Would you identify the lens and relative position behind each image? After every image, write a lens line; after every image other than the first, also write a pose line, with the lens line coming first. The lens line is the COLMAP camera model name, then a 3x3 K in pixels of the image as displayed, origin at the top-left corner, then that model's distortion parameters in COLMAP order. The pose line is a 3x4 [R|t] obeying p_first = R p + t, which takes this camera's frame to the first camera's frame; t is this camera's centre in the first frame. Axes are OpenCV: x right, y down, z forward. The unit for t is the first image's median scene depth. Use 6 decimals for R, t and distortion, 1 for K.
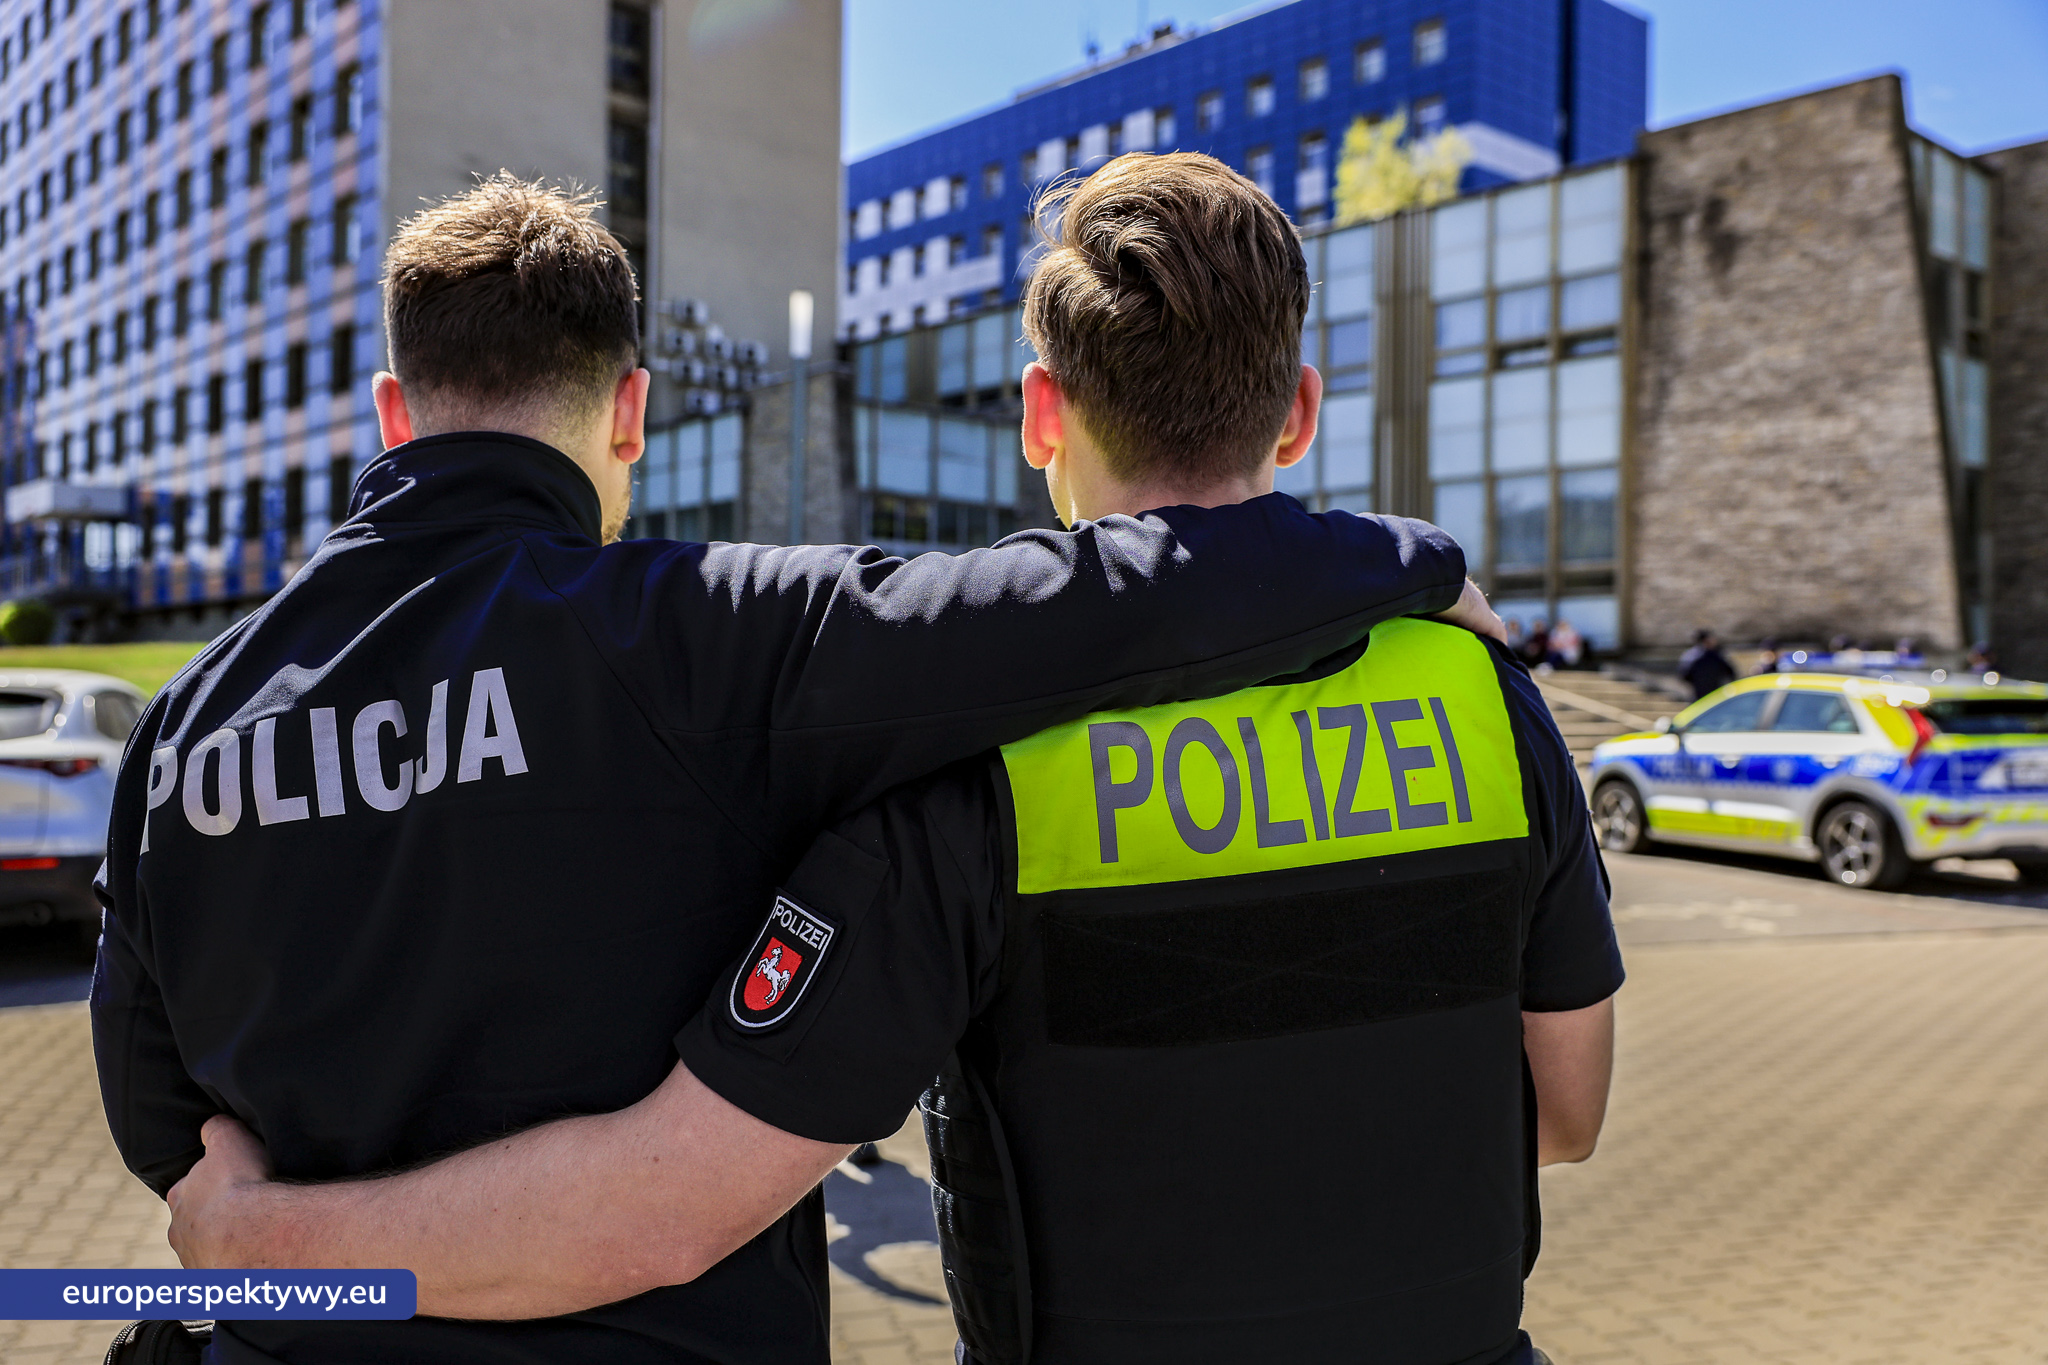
lens RADIAL K [[1894.5, 0, 1024.0], [0, 1894.5, 682.5], [0, 0, 1]] dist [-0.000311, -0.000825]
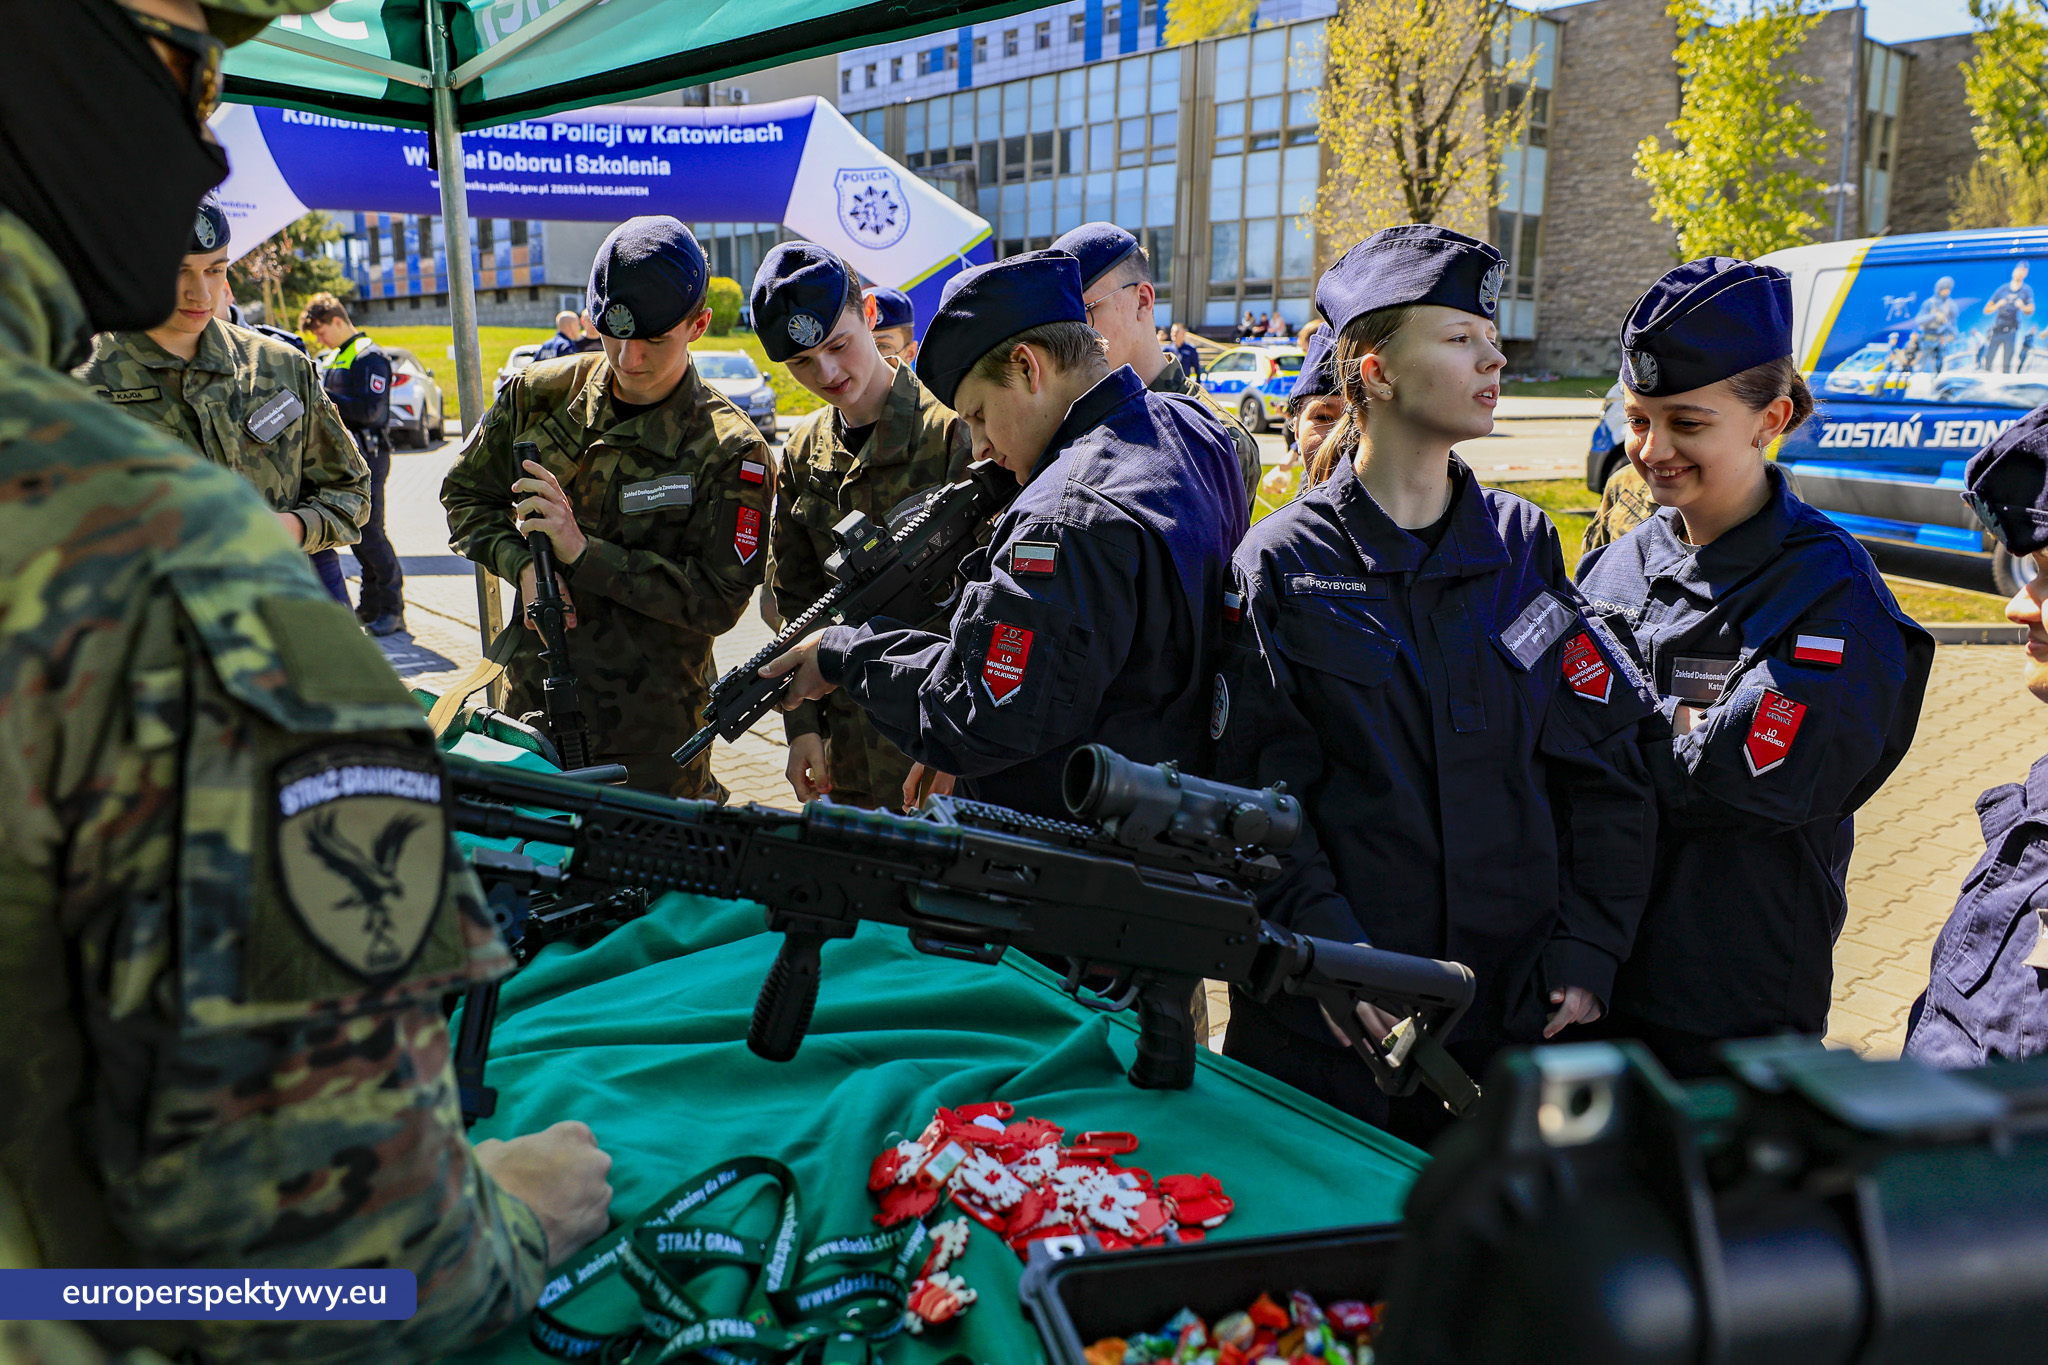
lens RADIAL K [[1439.1, 0, 1014.9], [0, 1439.1, 687.0], [0, 0, 1]] dist [0.001198, -0.002158]
pose [[0.999843, -0.002924, 0.017501, 0.027243], [-0.001119, 0.973965, 0.226697, 0.001125], [-0.017709, -0.226681, 0.973808, -0.292756]]
